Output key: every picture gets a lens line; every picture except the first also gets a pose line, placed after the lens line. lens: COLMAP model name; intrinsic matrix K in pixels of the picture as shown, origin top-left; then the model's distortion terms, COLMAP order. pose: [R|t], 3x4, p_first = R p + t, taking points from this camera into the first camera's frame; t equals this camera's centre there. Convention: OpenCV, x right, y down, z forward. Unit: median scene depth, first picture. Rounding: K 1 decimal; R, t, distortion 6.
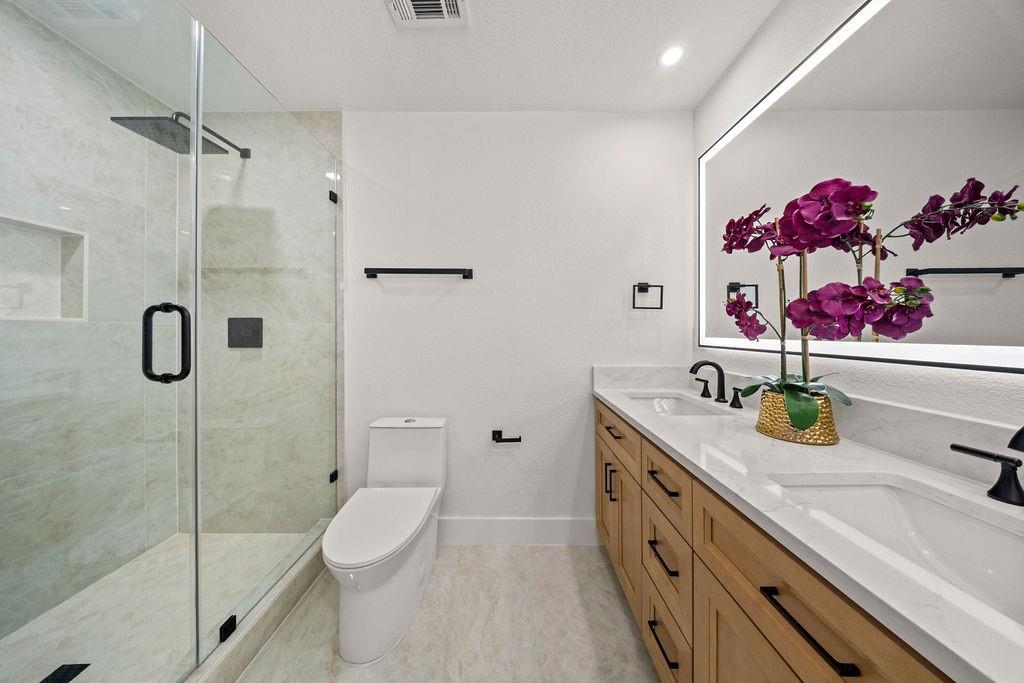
lens RADIAL K [[305.1, 0, 511.4], [0, 305.1, 332.8], [0, 0, 1]] dist [0.001079, -0.000882]
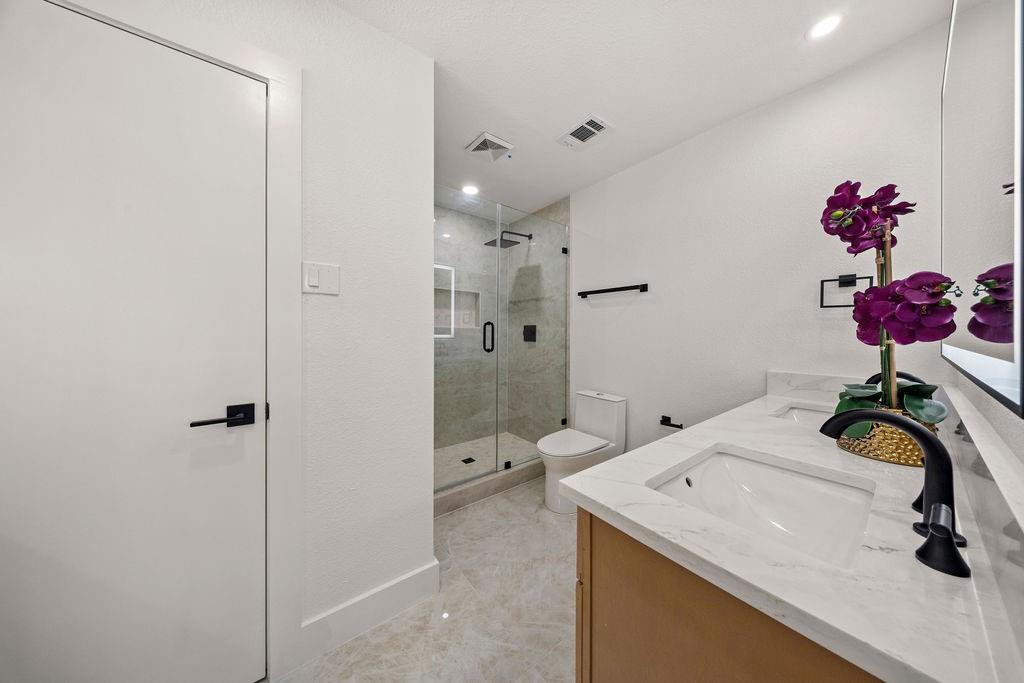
lens RADIAL K [[305.1, 0, 513.8], [0, 305.1, 337.2], [0, 0, 1]] dist [0.001079, -0.000882]
pose [[0.604692, 0.015177, -0.796315, 0.555128], [-0.007666, 0.999883, 0.013236, -0.000711], [0.796423, -0.001899, 0.604737, -0.205723]]
